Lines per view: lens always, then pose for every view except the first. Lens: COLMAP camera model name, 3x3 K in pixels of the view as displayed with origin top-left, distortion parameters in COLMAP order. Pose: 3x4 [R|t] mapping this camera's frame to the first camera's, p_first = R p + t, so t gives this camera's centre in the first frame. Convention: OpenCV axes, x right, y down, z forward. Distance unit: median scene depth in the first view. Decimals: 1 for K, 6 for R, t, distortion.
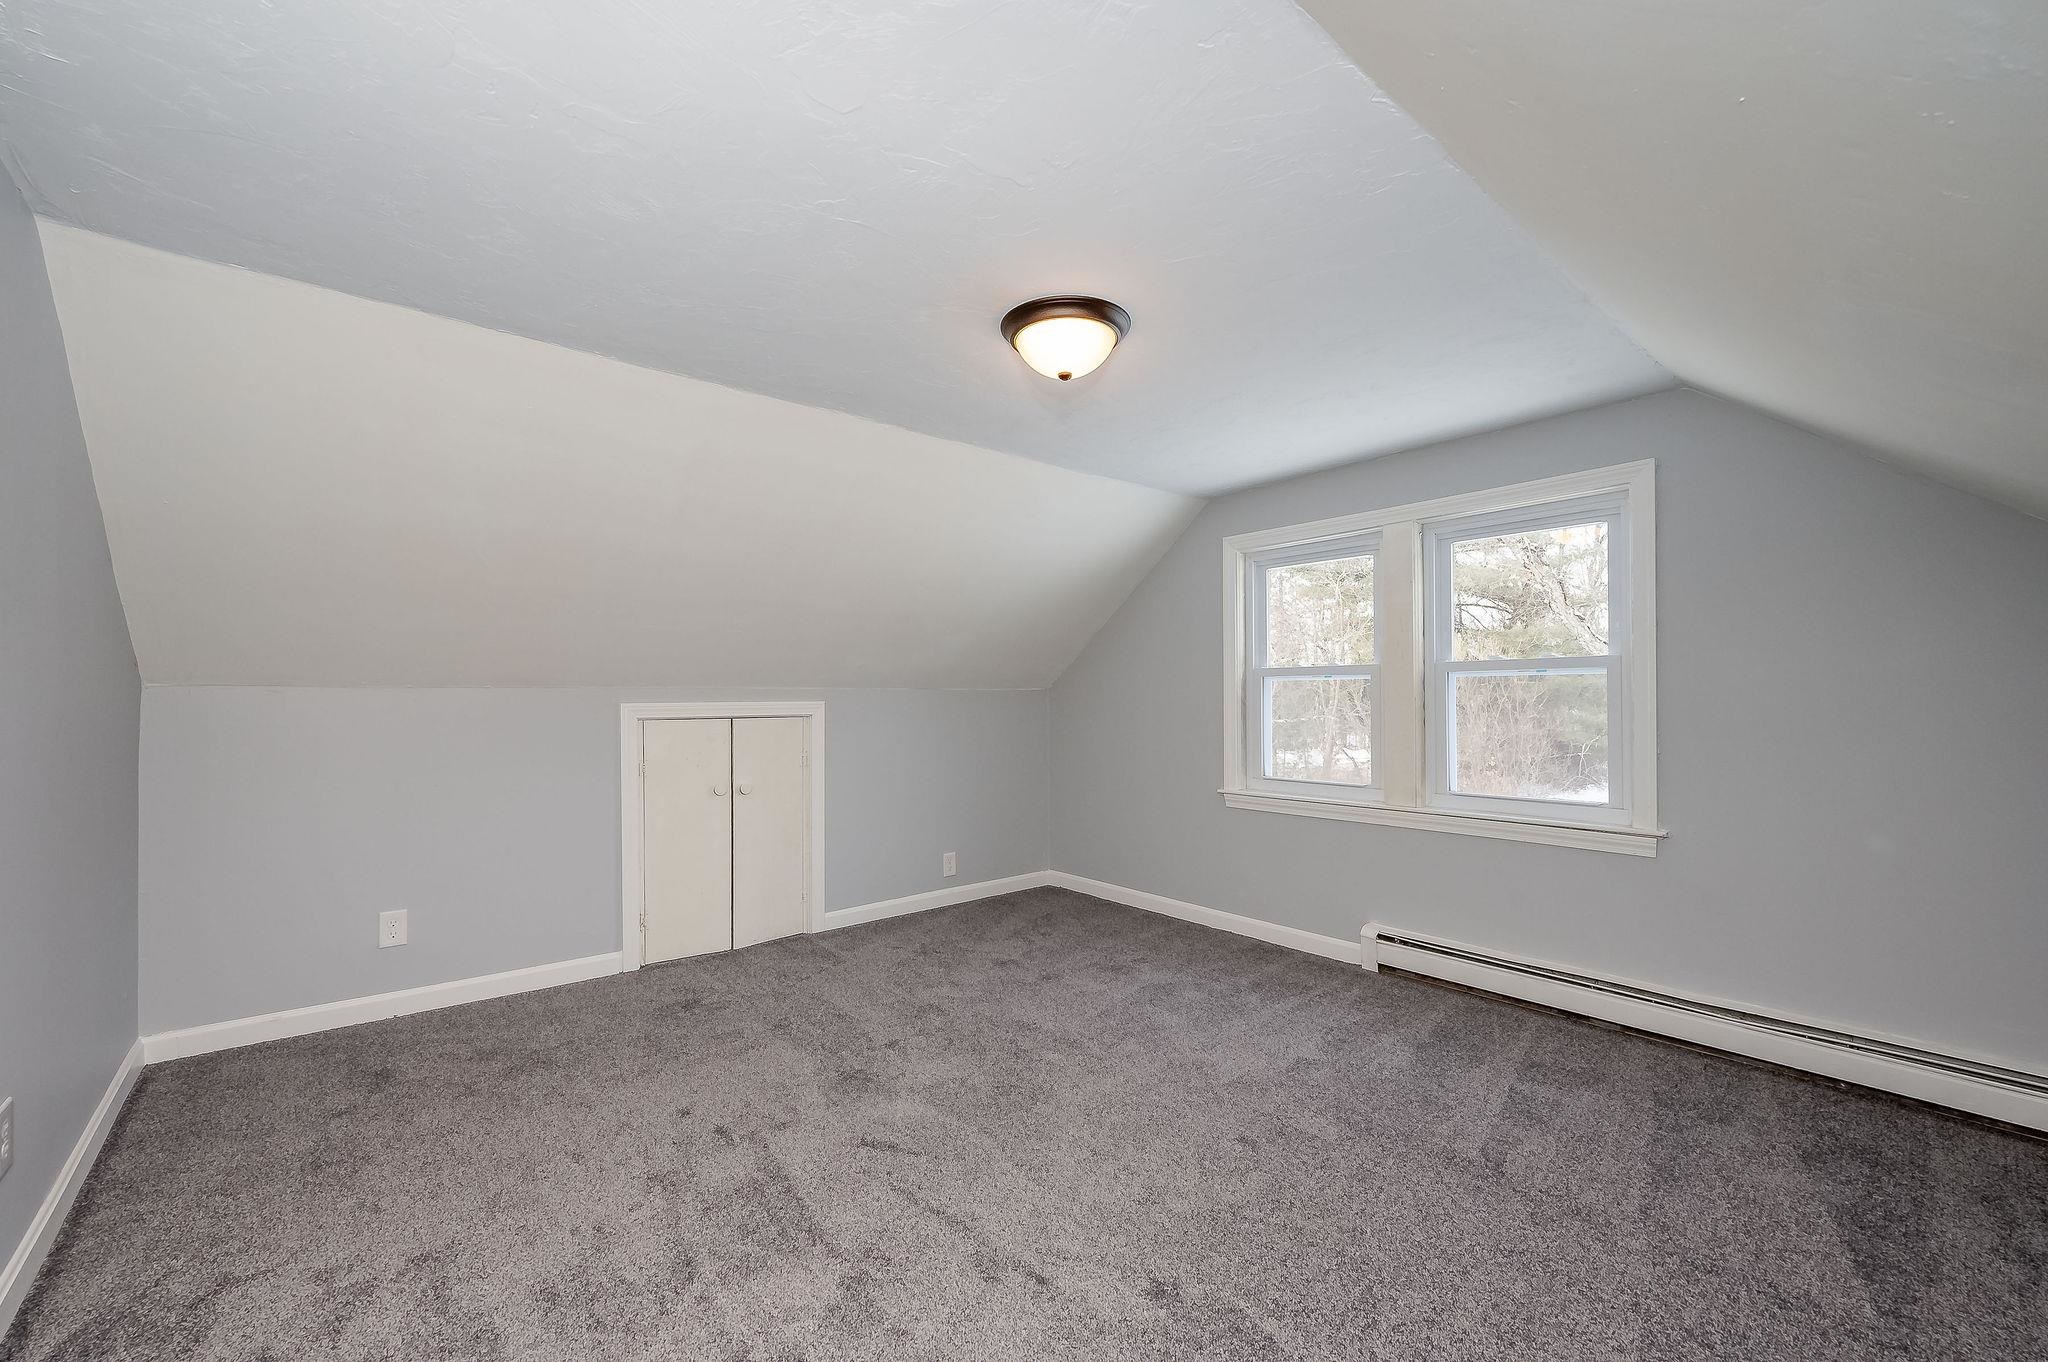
lens RADIAL K [[828.2, 0, 1017.7], [0, 828.2, 702.5], [0, 0, 1]] dist [-0.000734, -0.000008]
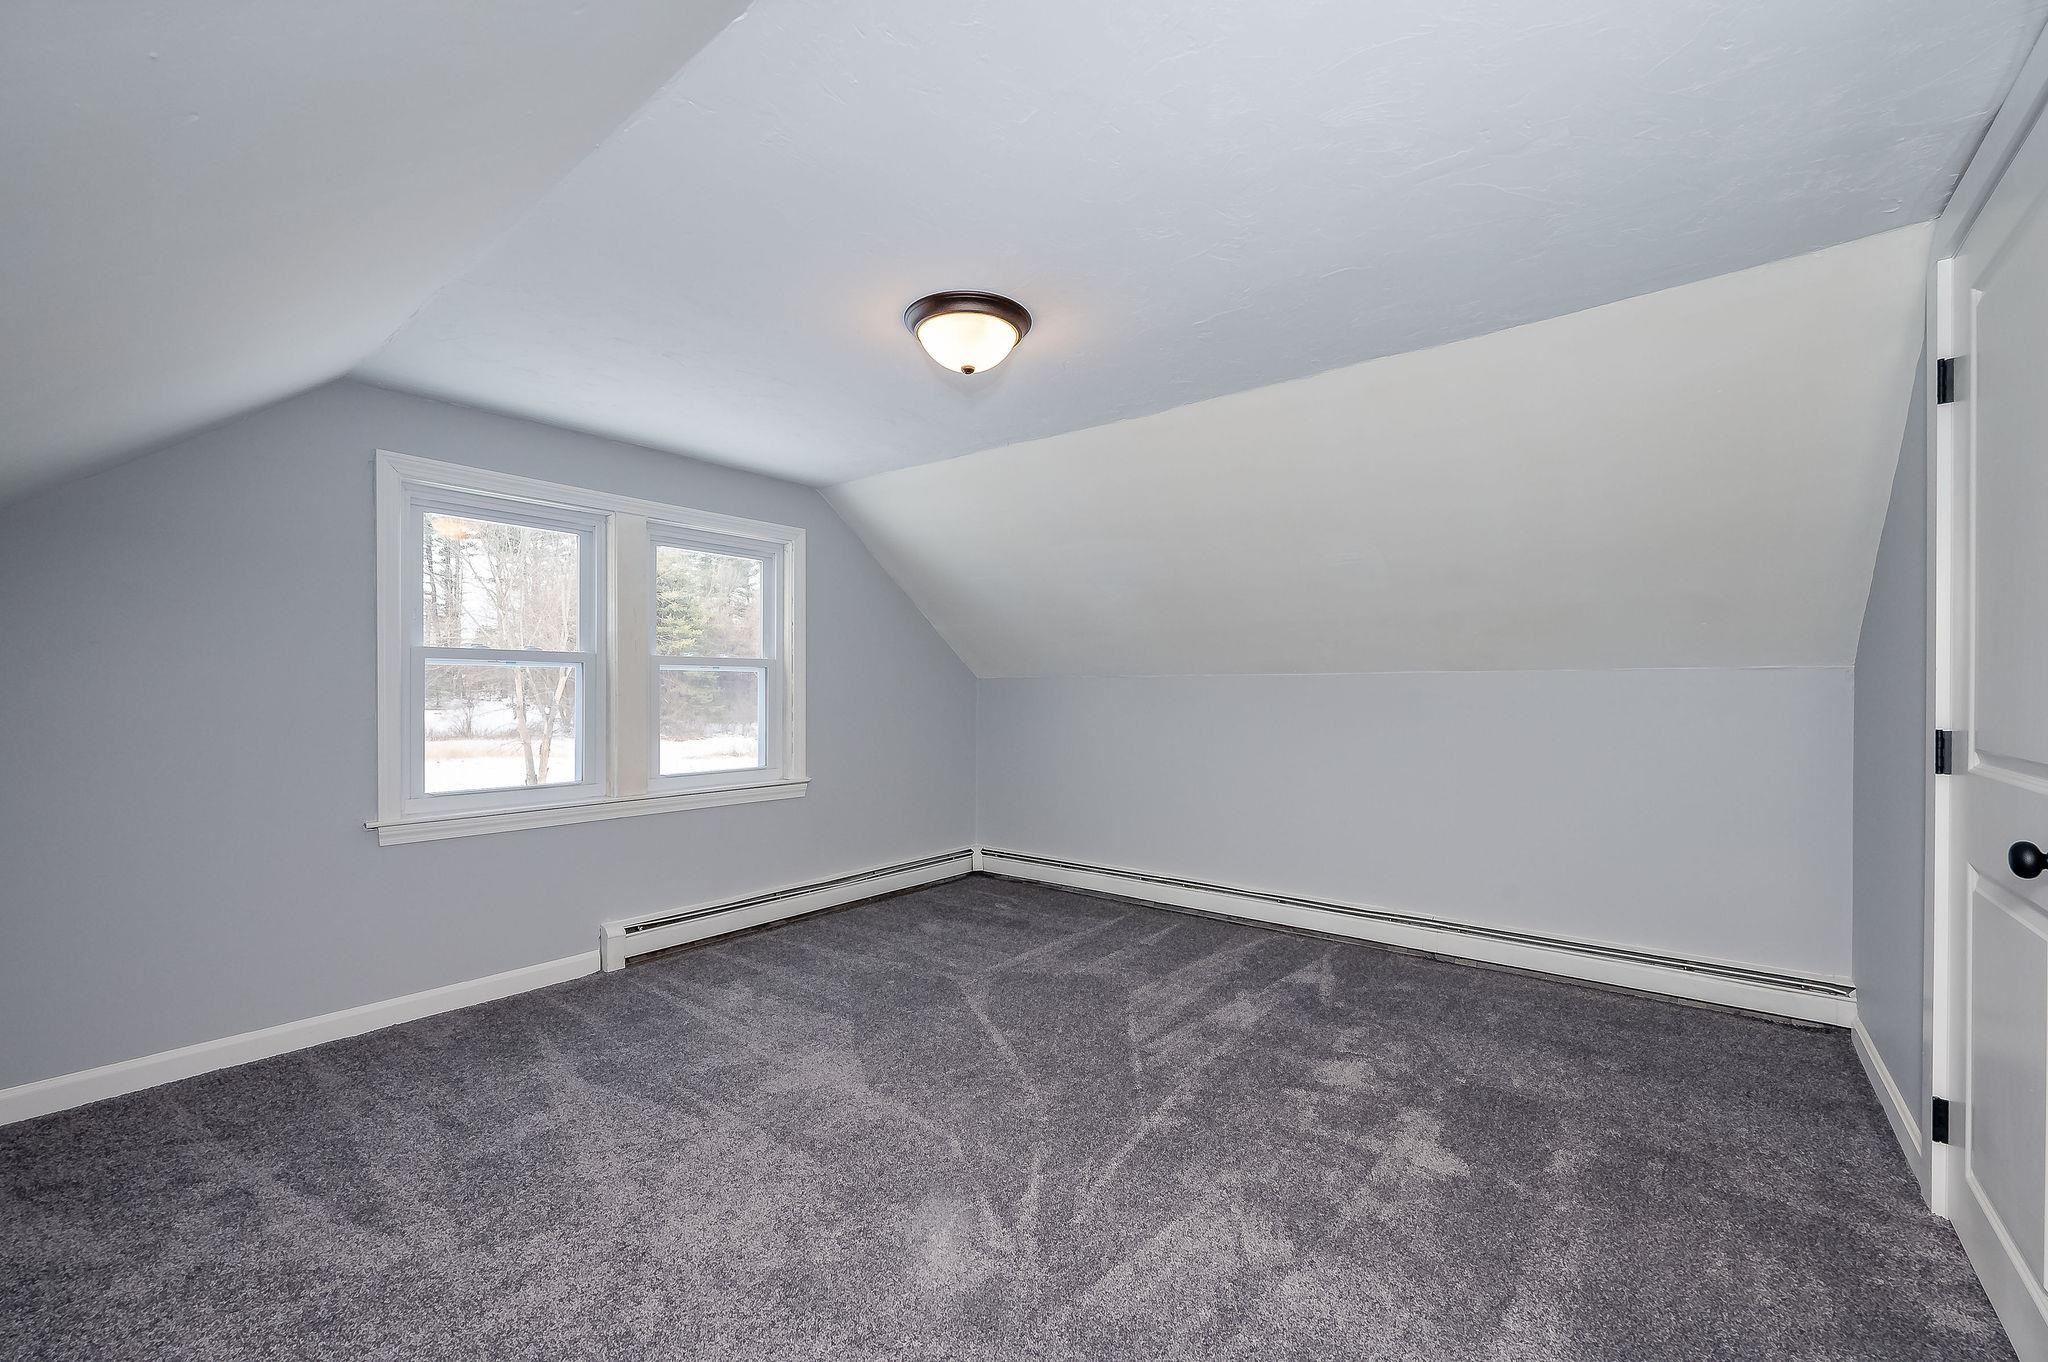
lens RADIAL K [[828.2, 0, 1017.7], [0, 828.2, 702.5], [0, 0, 1]] dist [-0.000734, -0.000008]
pose [[-0.213926, -0.007881, 0.976818, -0.708536], [0.004575, 0.999948, 0.009069, 0.005210], [-0.976839, 0.006409, -0.213879, 0.860005]]
